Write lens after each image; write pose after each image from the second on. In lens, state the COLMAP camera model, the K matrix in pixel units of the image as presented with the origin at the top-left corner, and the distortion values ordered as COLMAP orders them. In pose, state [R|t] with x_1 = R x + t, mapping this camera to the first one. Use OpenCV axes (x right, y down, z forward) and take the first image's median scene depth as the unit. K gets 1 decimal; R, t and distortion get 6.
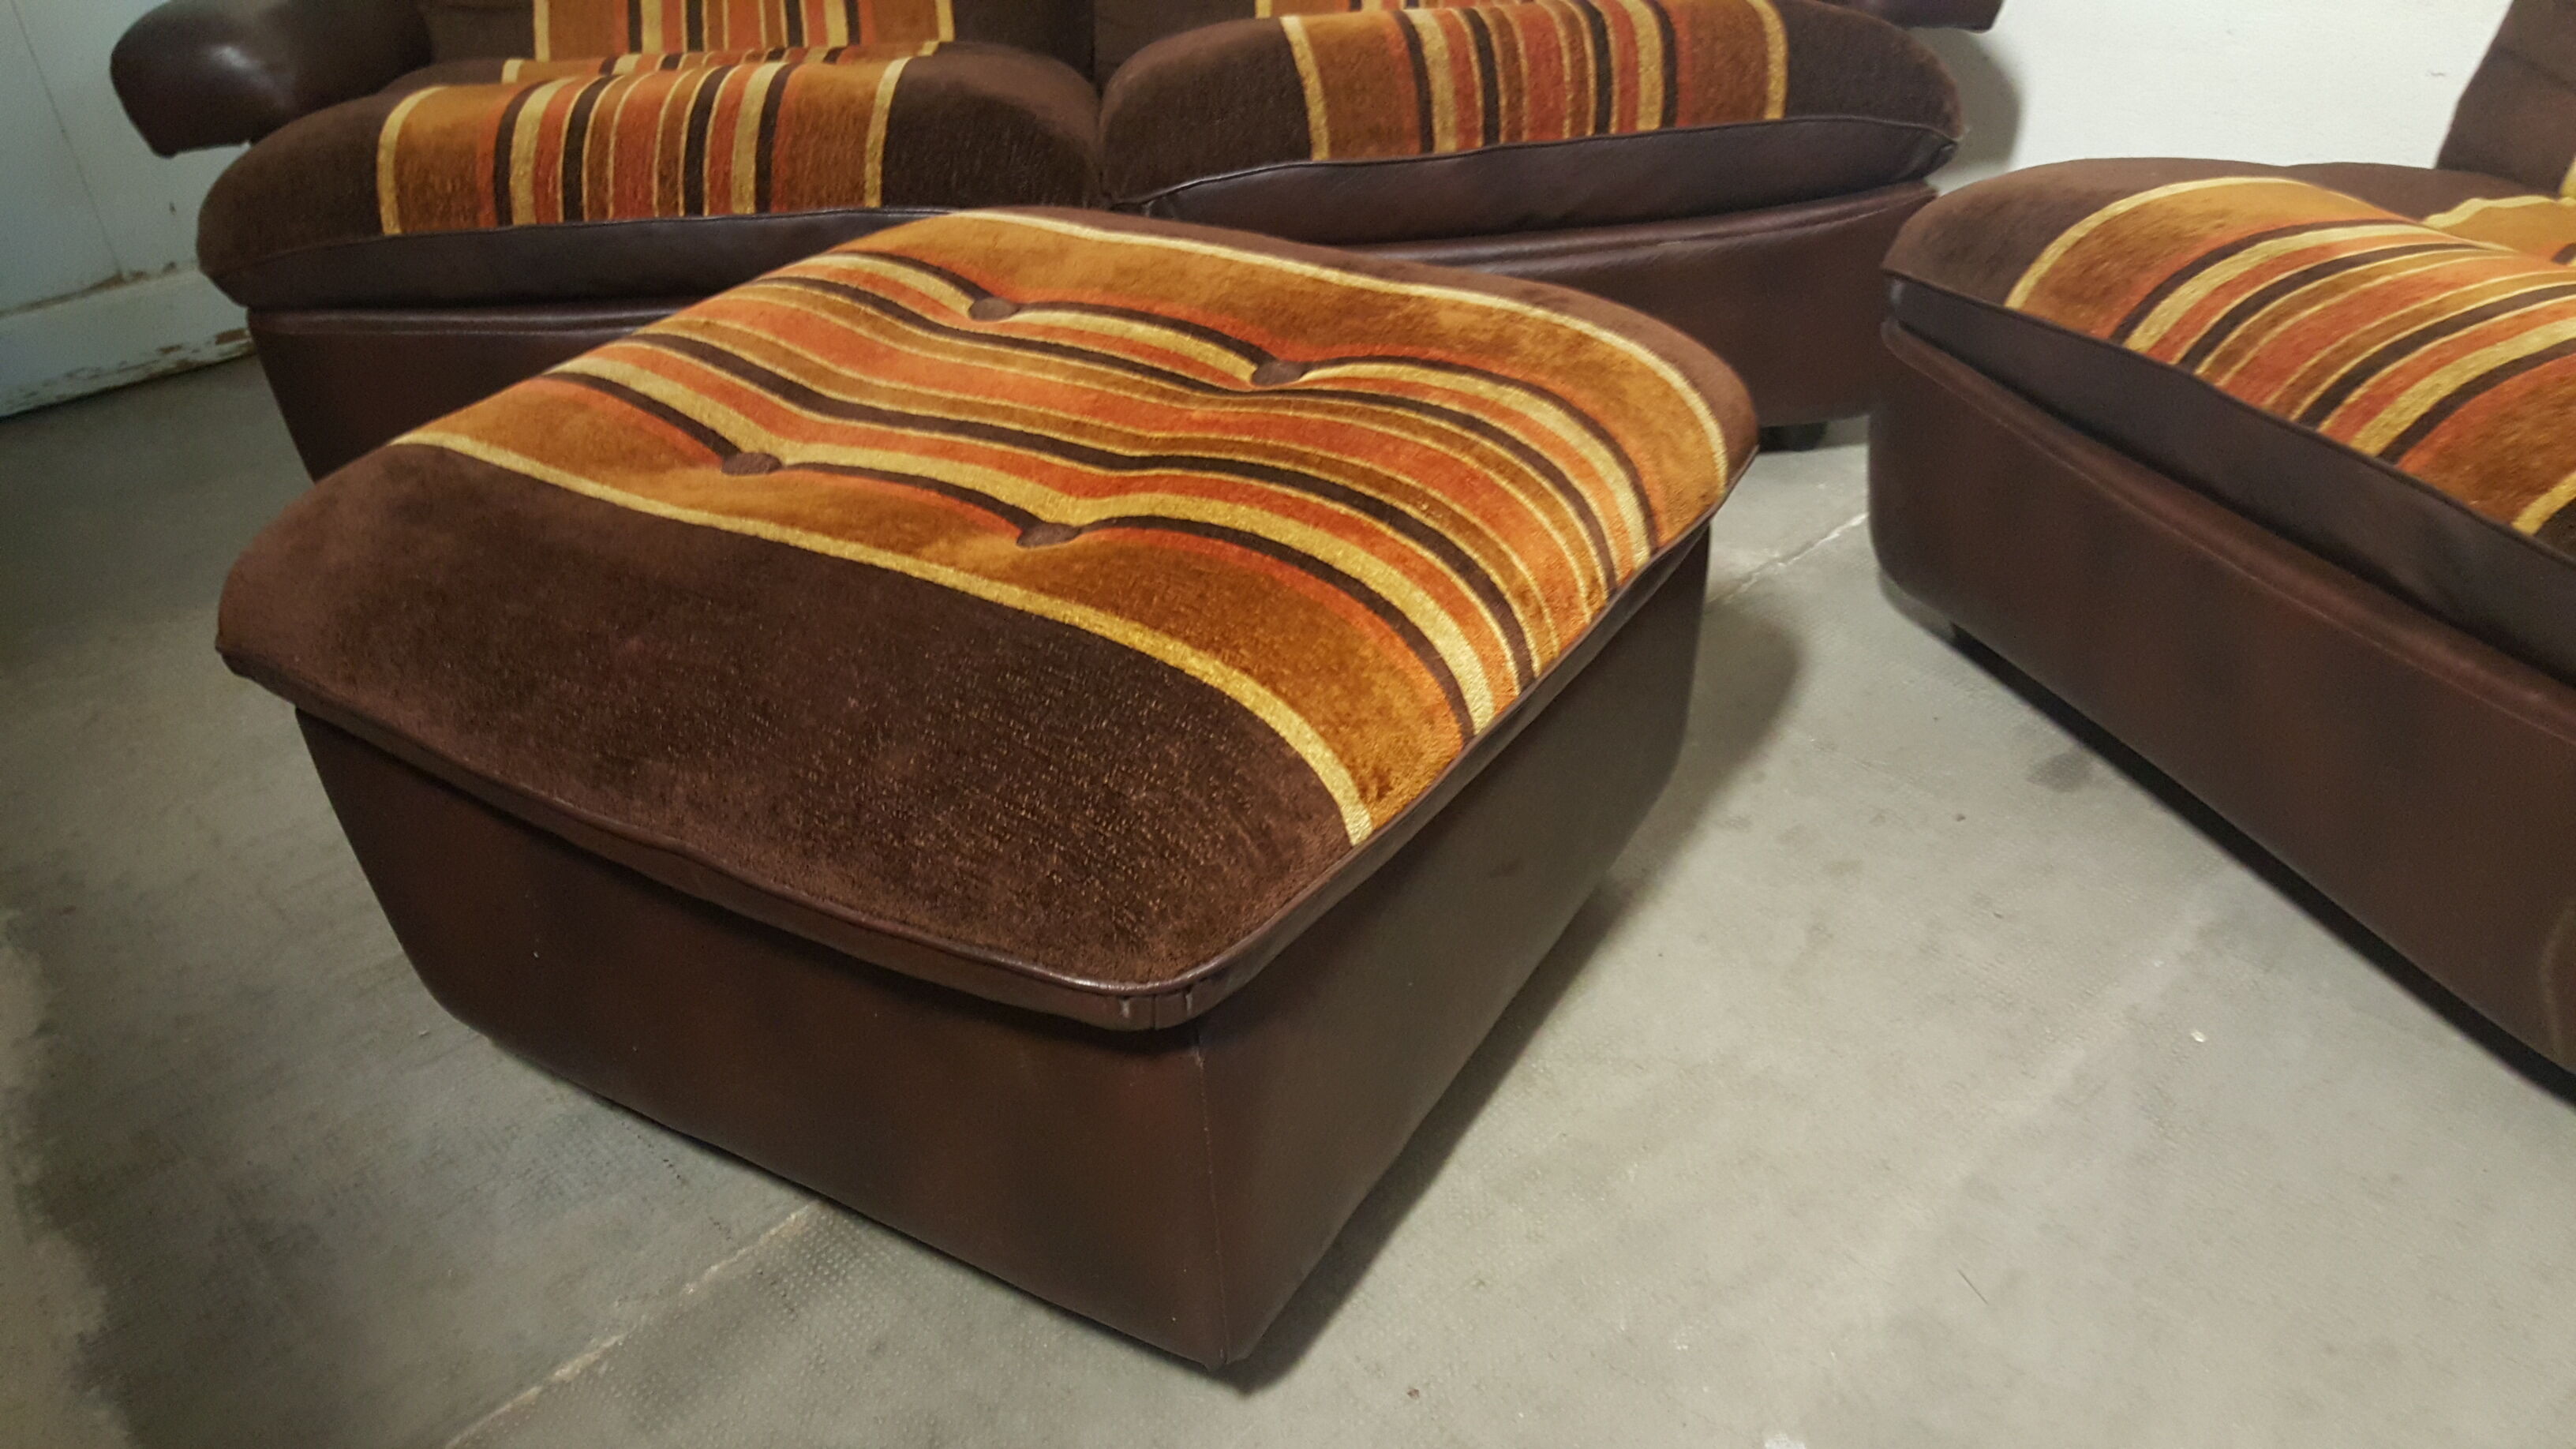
lens RADIAL K [[2041.4, 0, 1291.0], [0, 2041.4, 728.8], [0, 0, 1]] dist [0.004950, 0.004636]
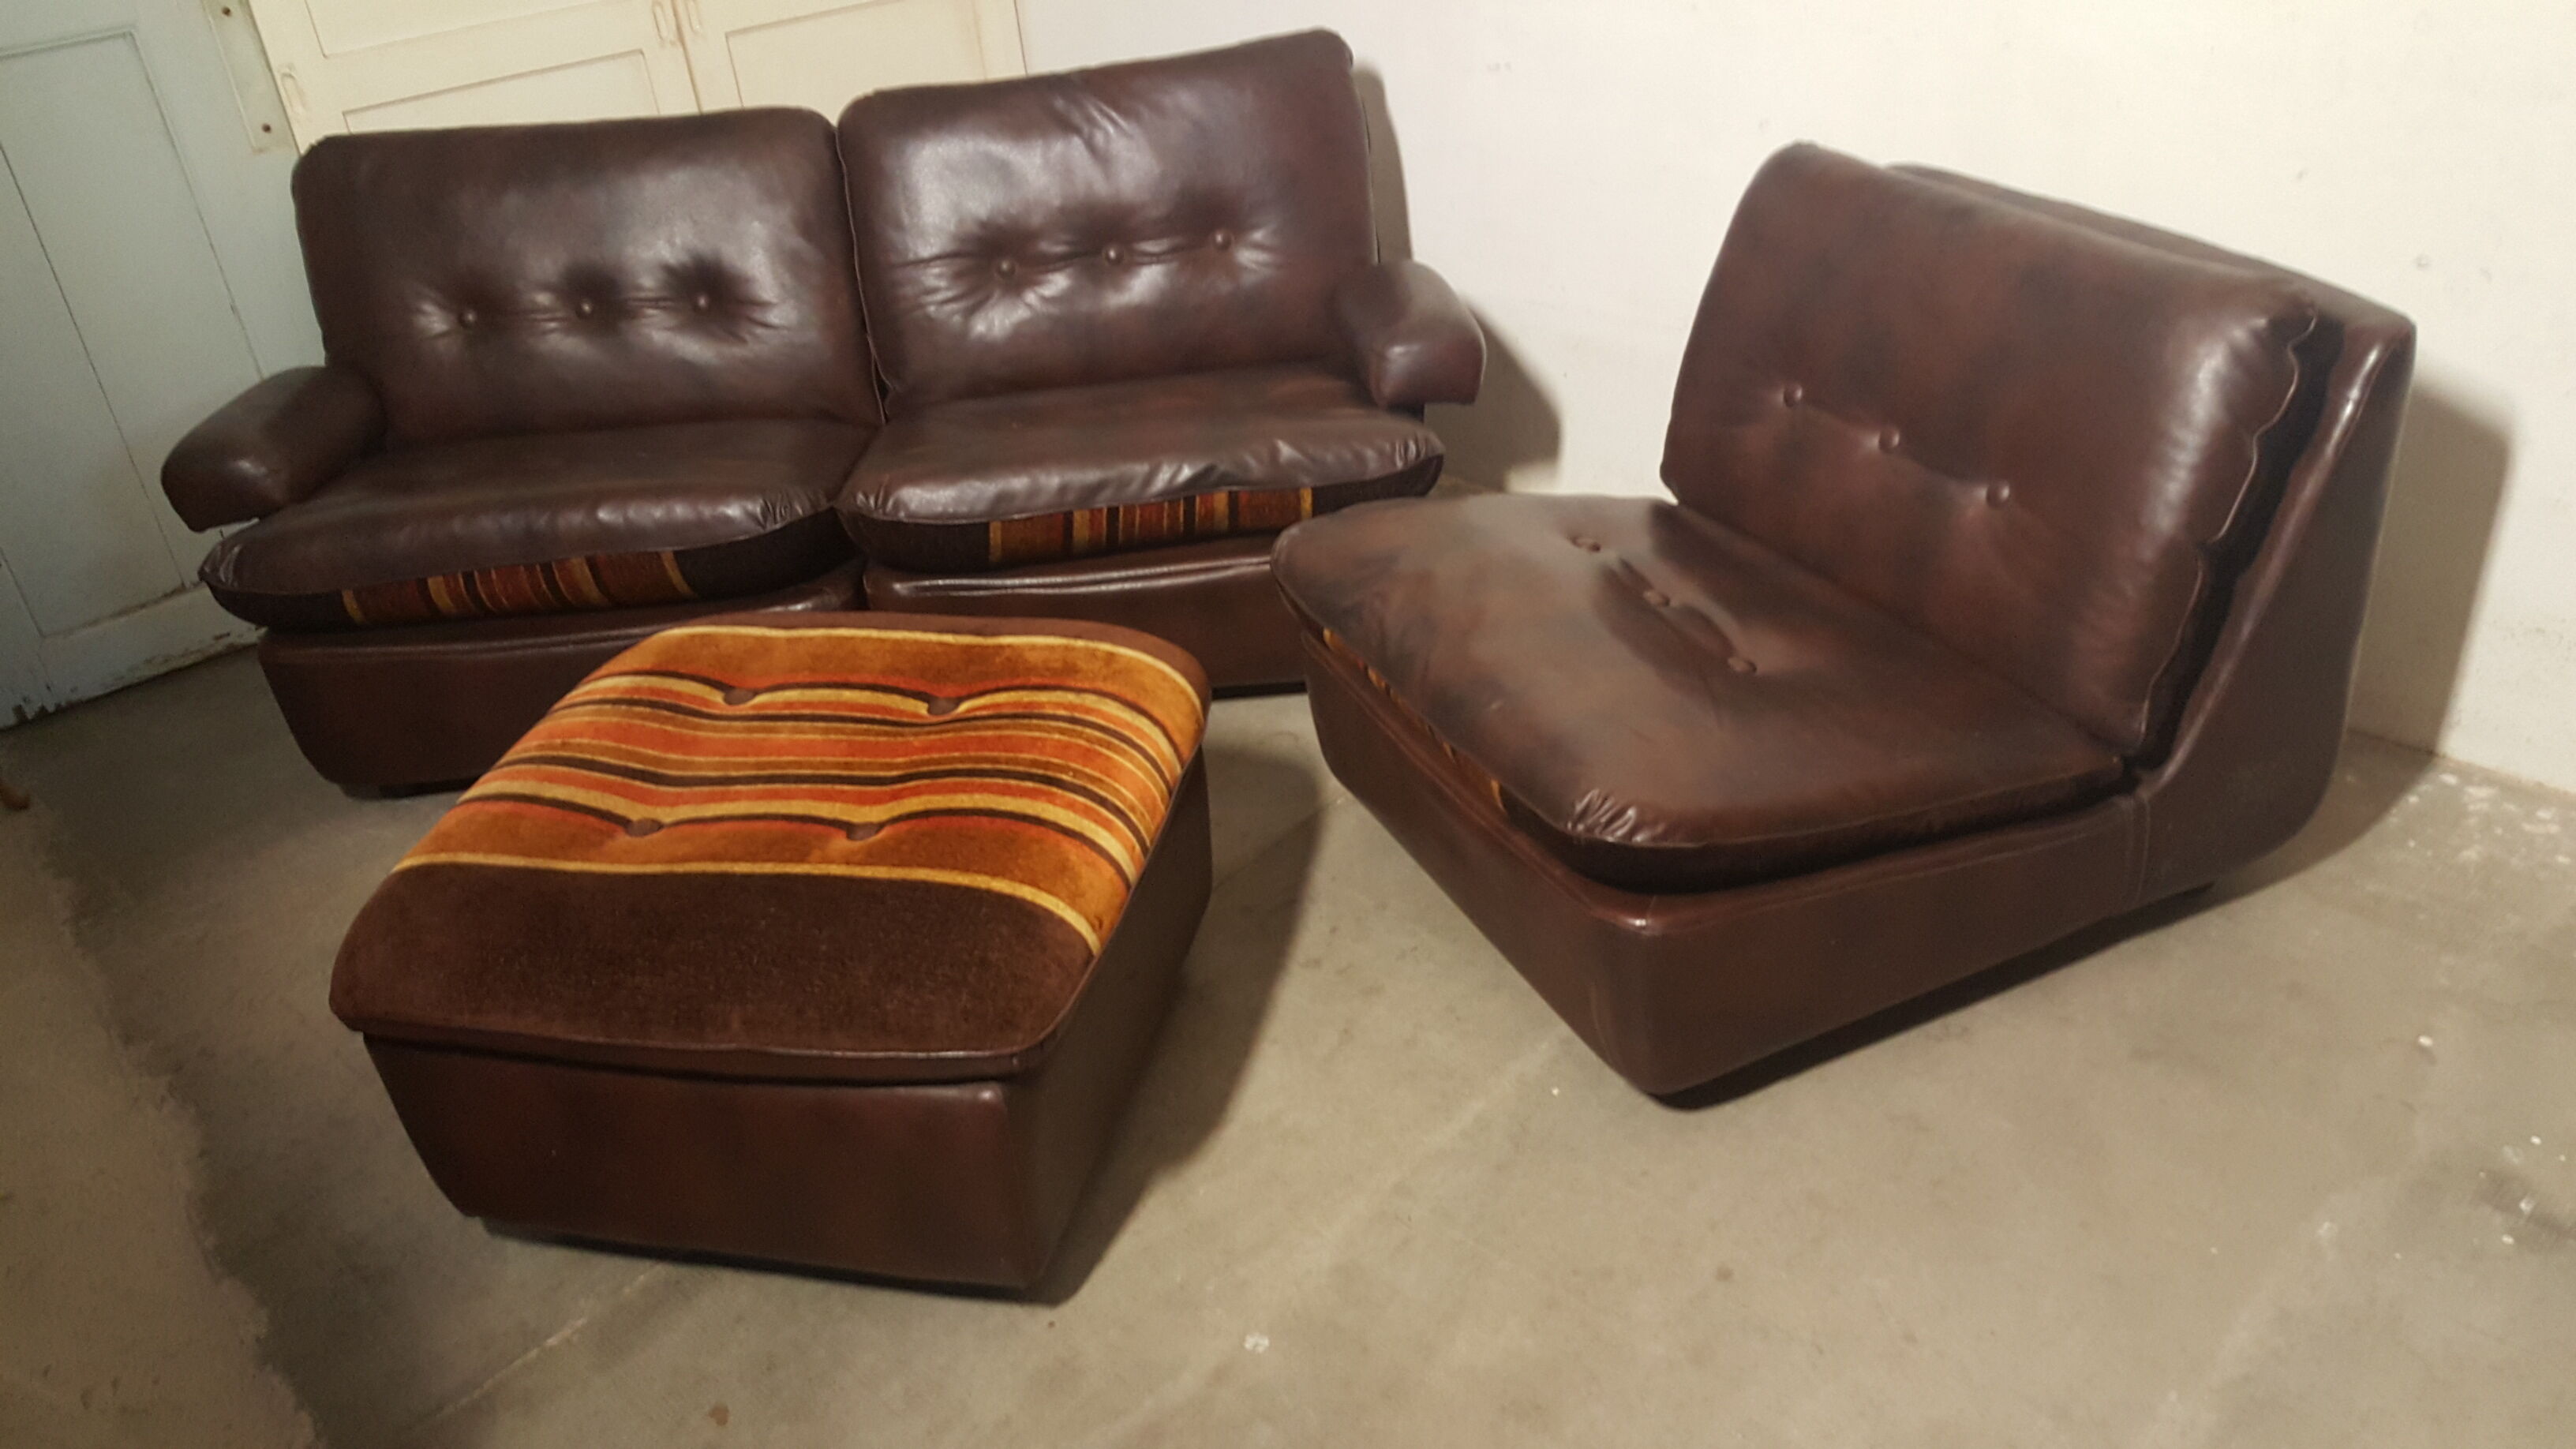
lens RADIAL K [[2041.4, 0, 1286.9], [0, 2041.4, 724.5], [0, 0, 1]] dist [0.004950, 0.004636]
pose [[0.925657, -0.215195, 0.311209, -0.299754], [0.229459, 0.973272, -0.009502, -0.081197], [-0.300846, 0.080205, 0.950294, -0.789595]]
